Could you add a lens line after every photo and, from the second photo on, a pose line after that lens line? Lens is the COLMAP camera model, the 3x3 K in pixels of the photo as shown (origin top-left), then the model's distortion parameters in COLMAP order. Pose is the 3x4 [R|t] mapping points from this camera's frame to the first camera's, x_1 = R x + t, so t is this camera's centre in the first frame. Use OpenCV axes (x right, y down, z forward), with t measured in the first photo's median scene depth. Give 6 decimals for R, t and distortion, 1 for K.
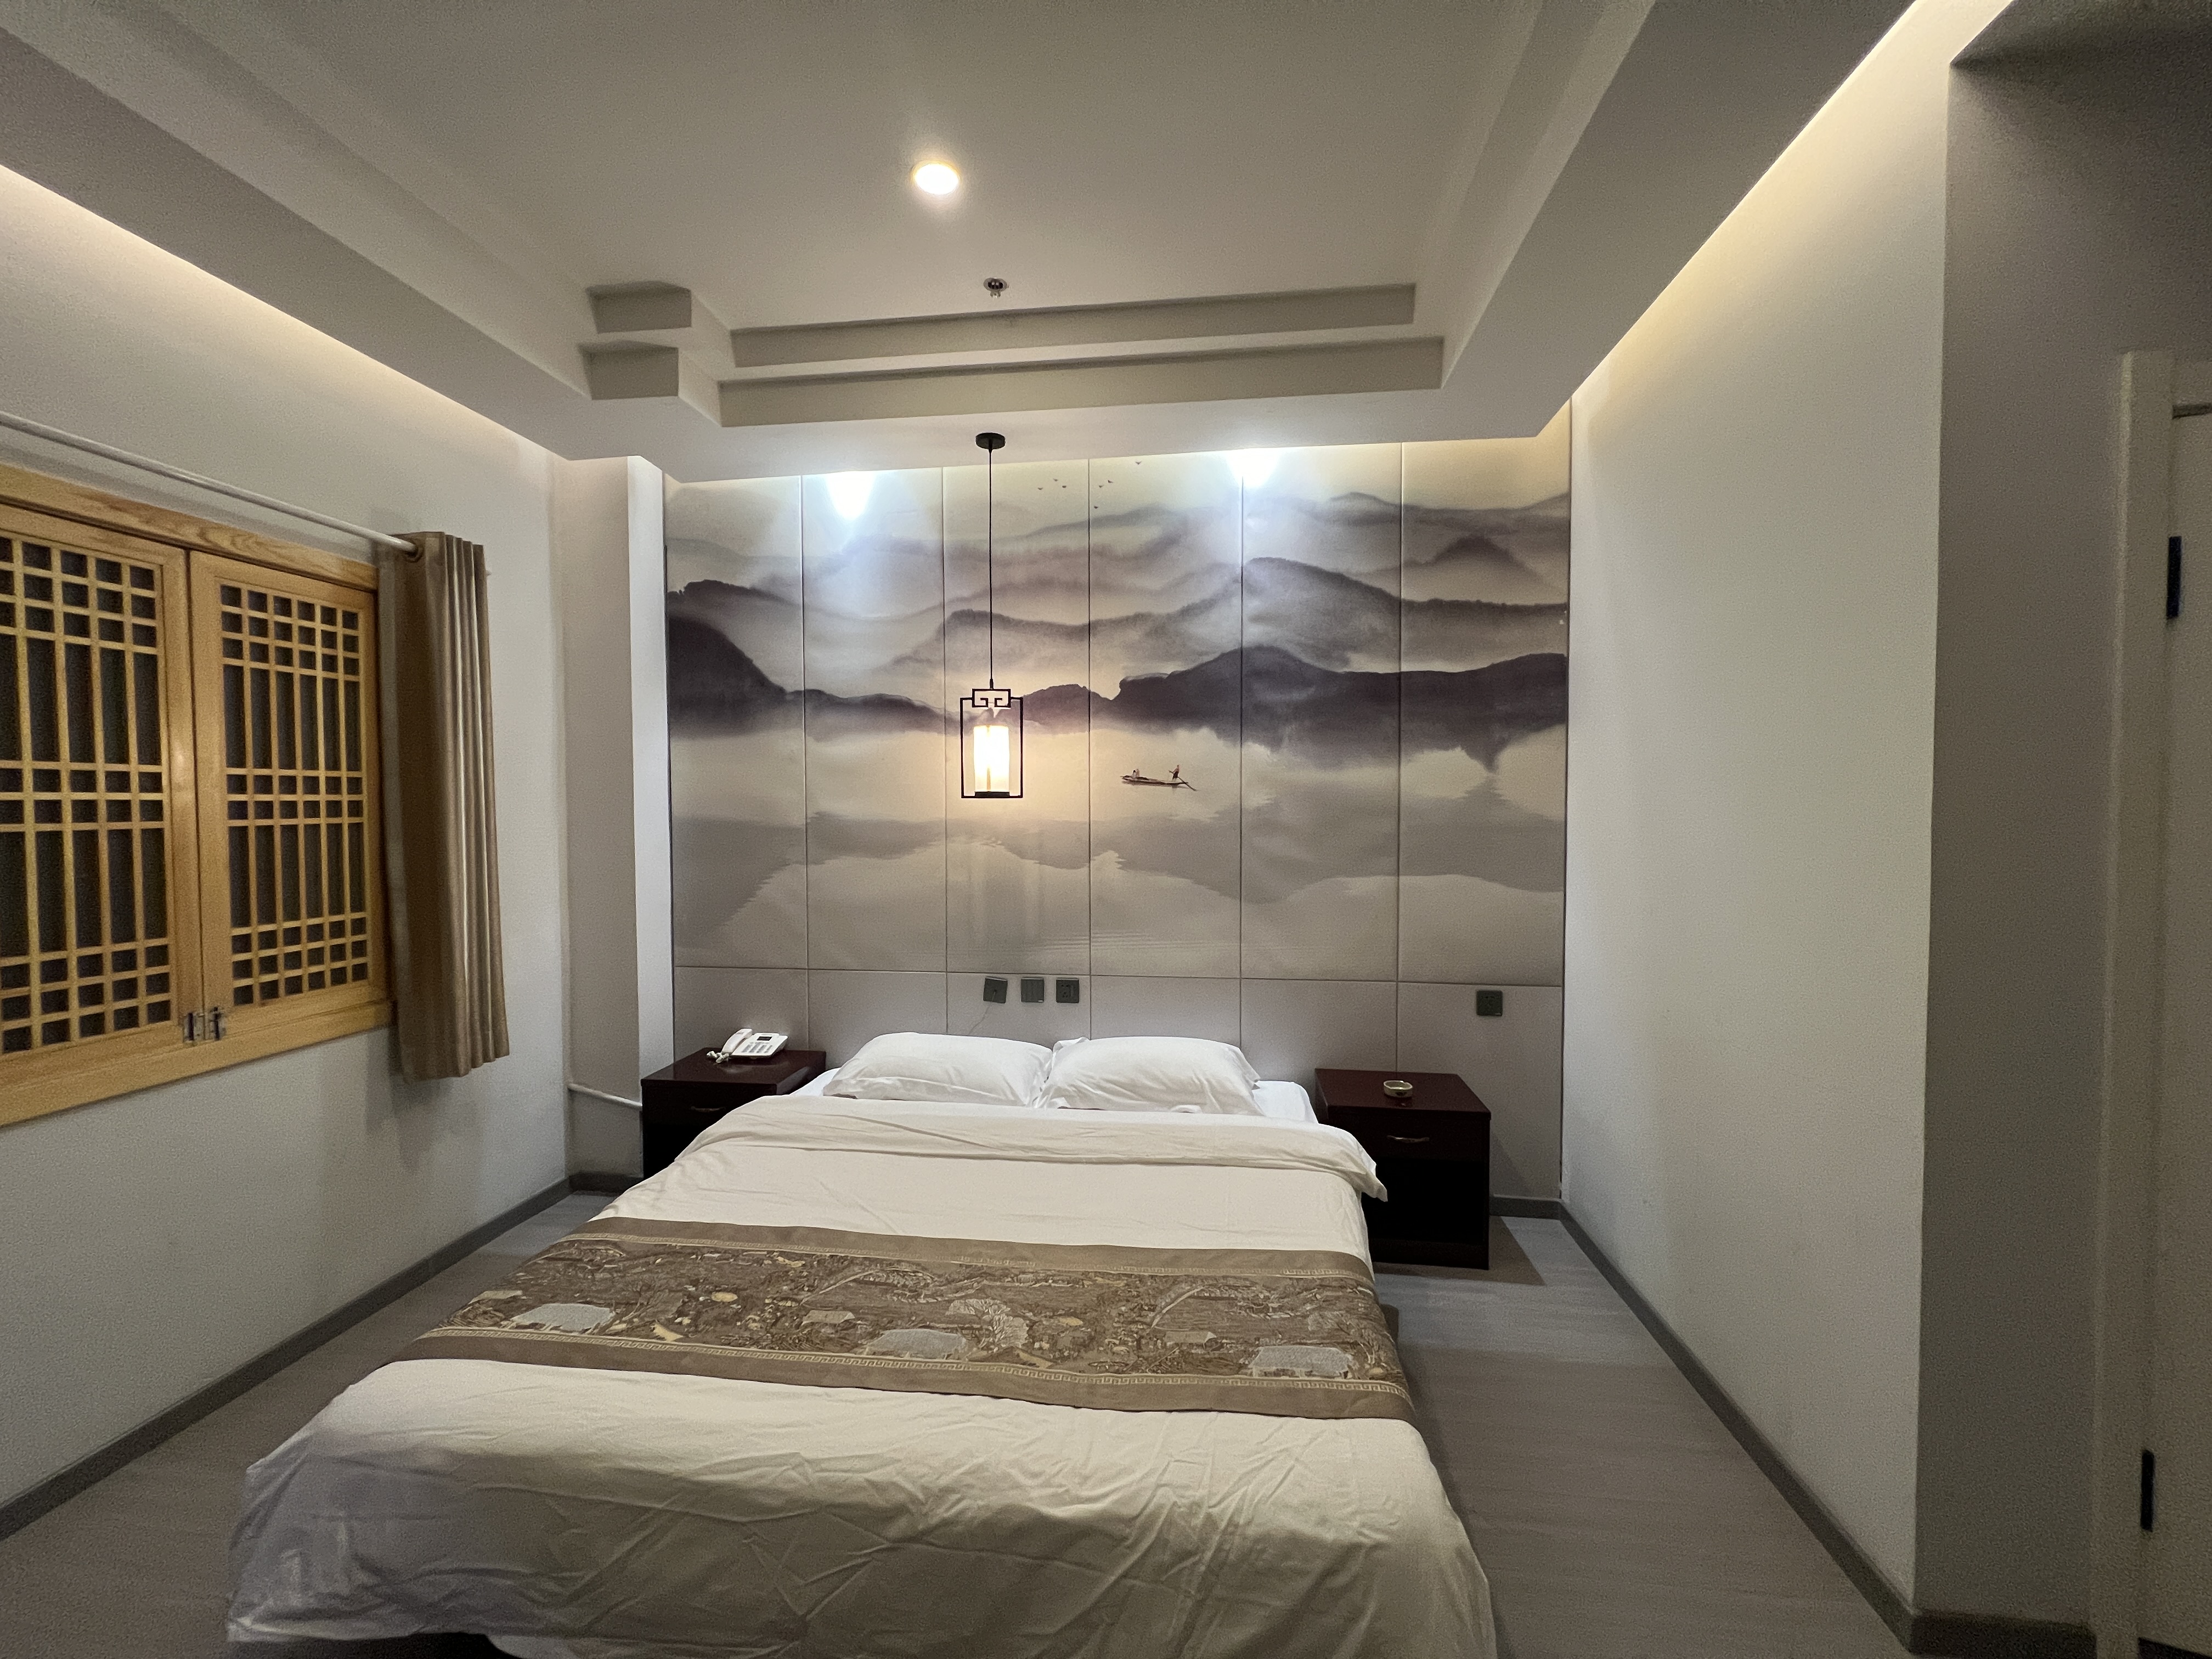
lens RADIAL K [[881.4, 0, 1092.6], [0, 881.4, 832.0], [0, 0, 1]] dist [-0.000966, 0.000083]
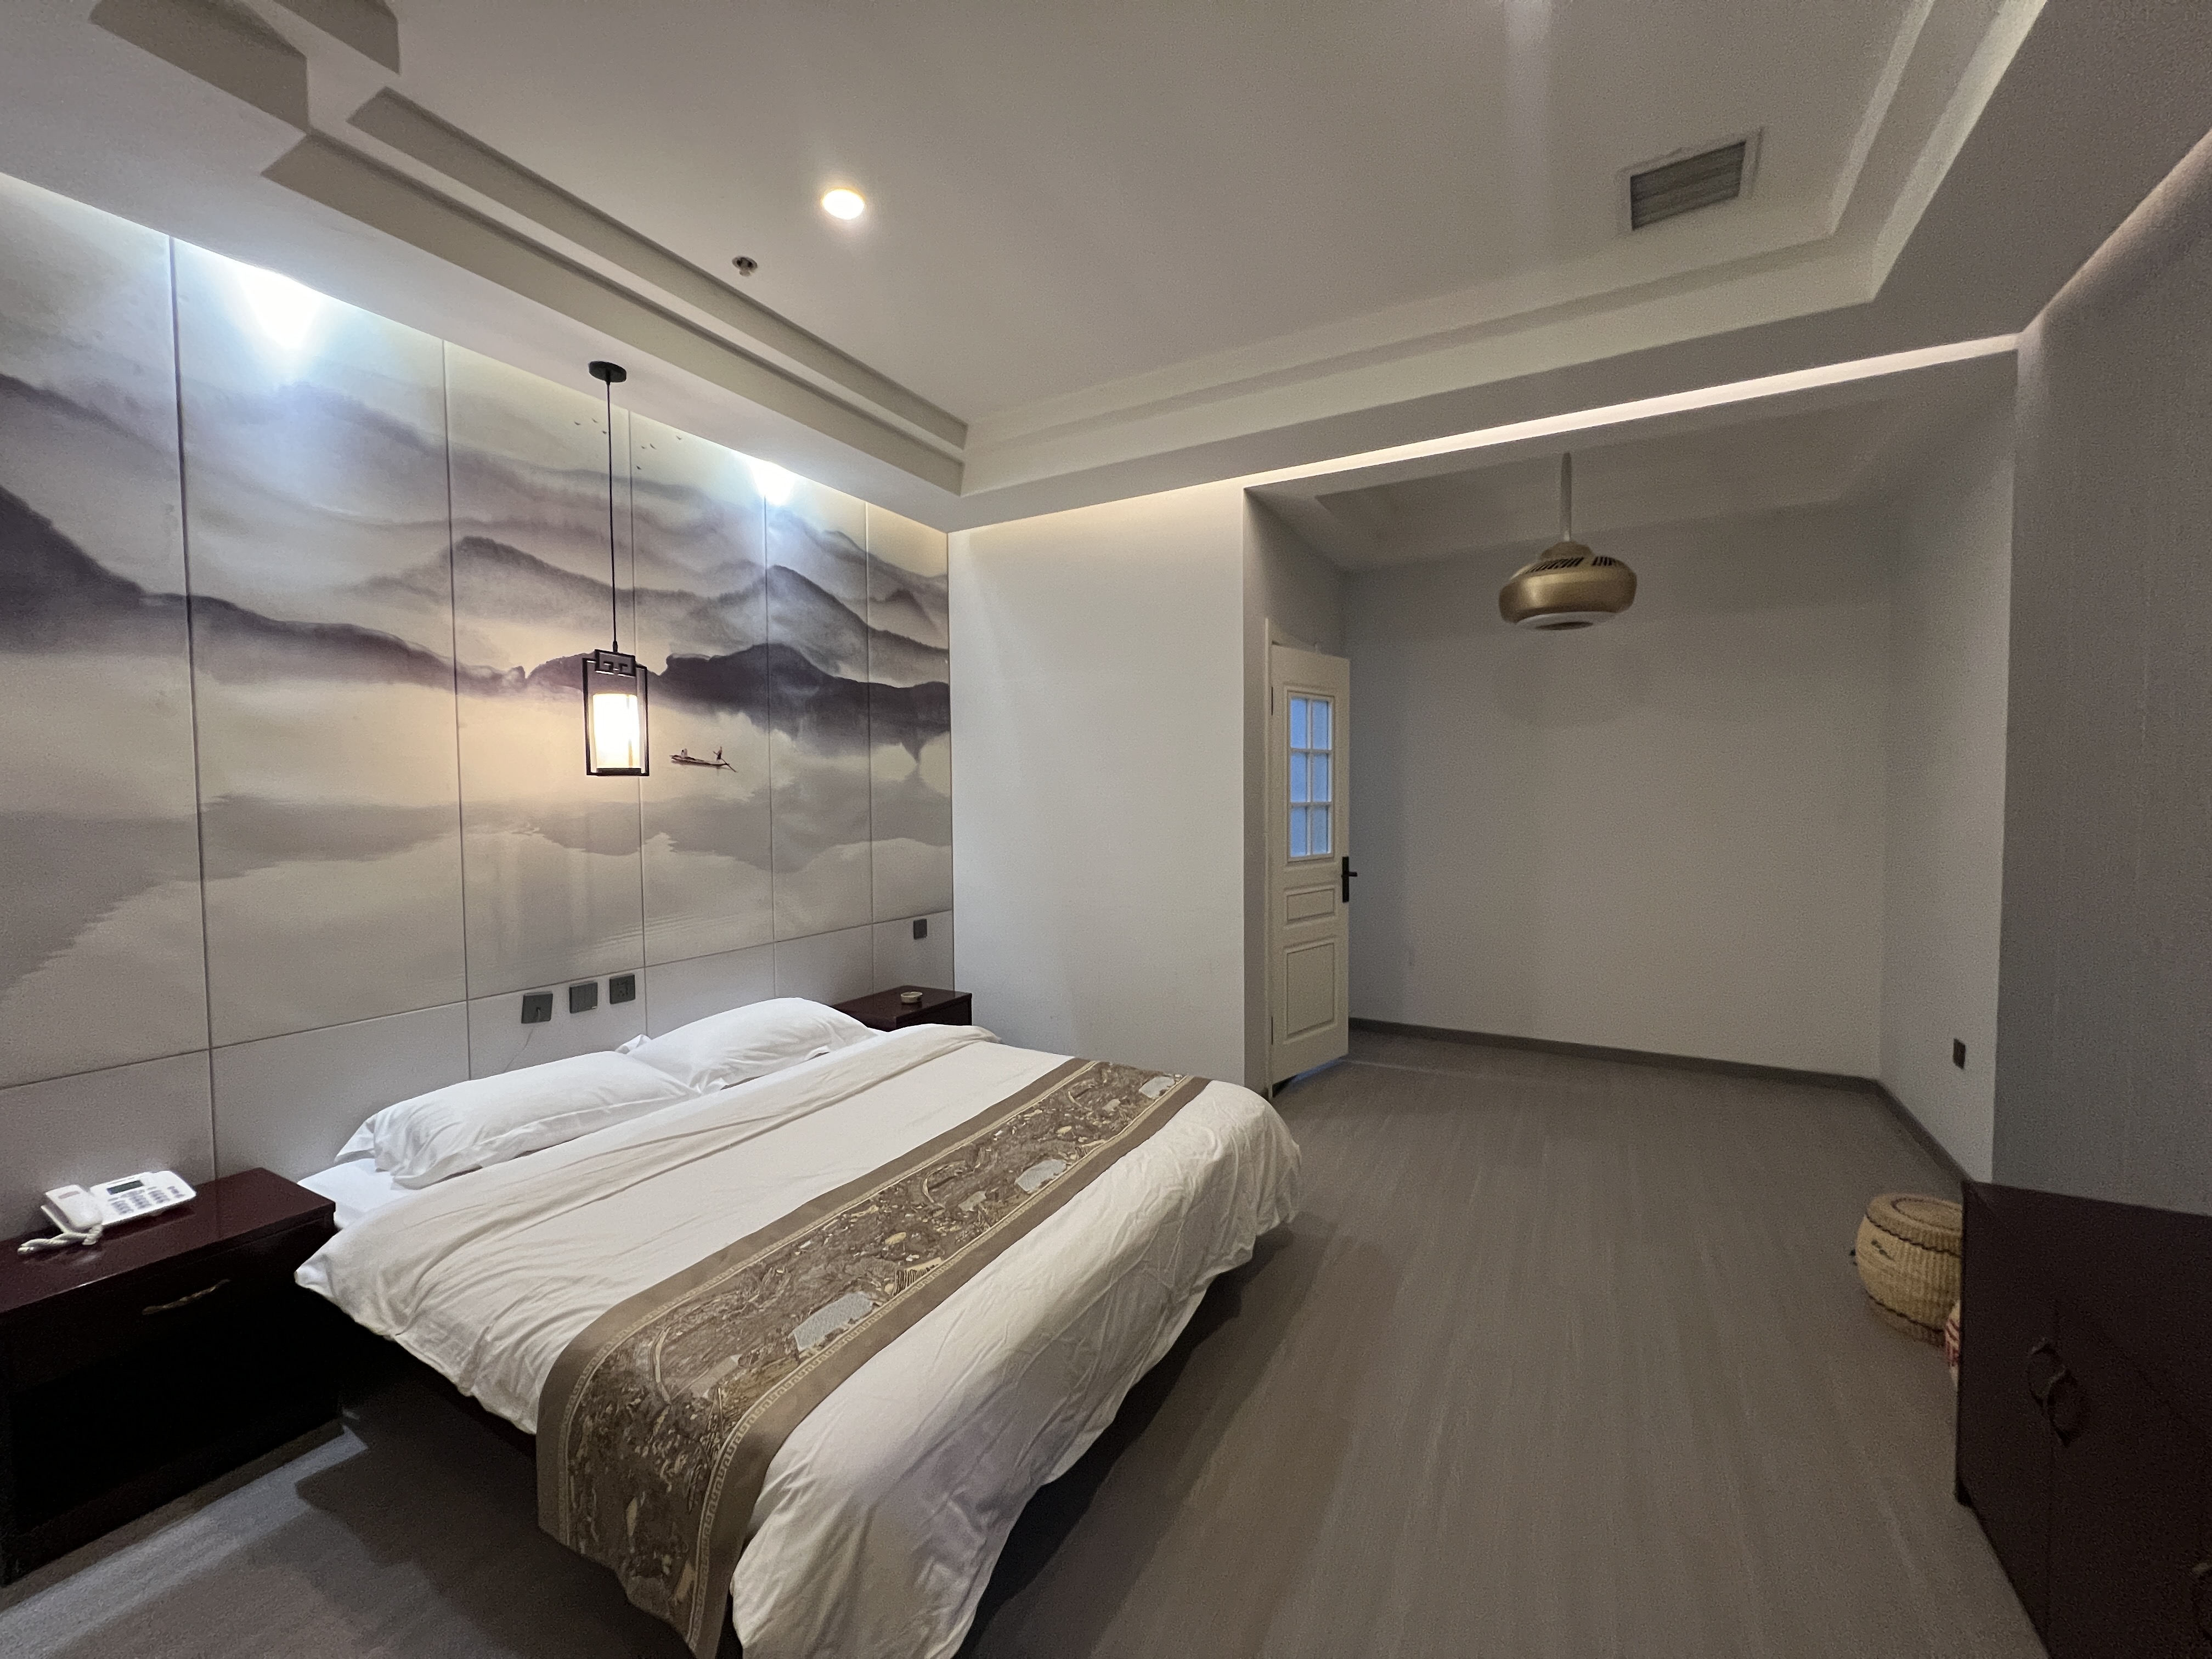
lens RADIAL K [[881.4, 0, 1111.4], [0, 881.4, 833.7], [0, 0, 1]] dist [-0.000966, 0.000083]
pose [[0.374348, -0.045546, 0.926169, -0.707959], [0.036518, 0.998742, 0.034355, 0.007150], [-0.926569, 0.020962, 0.375540, 0.192668]]
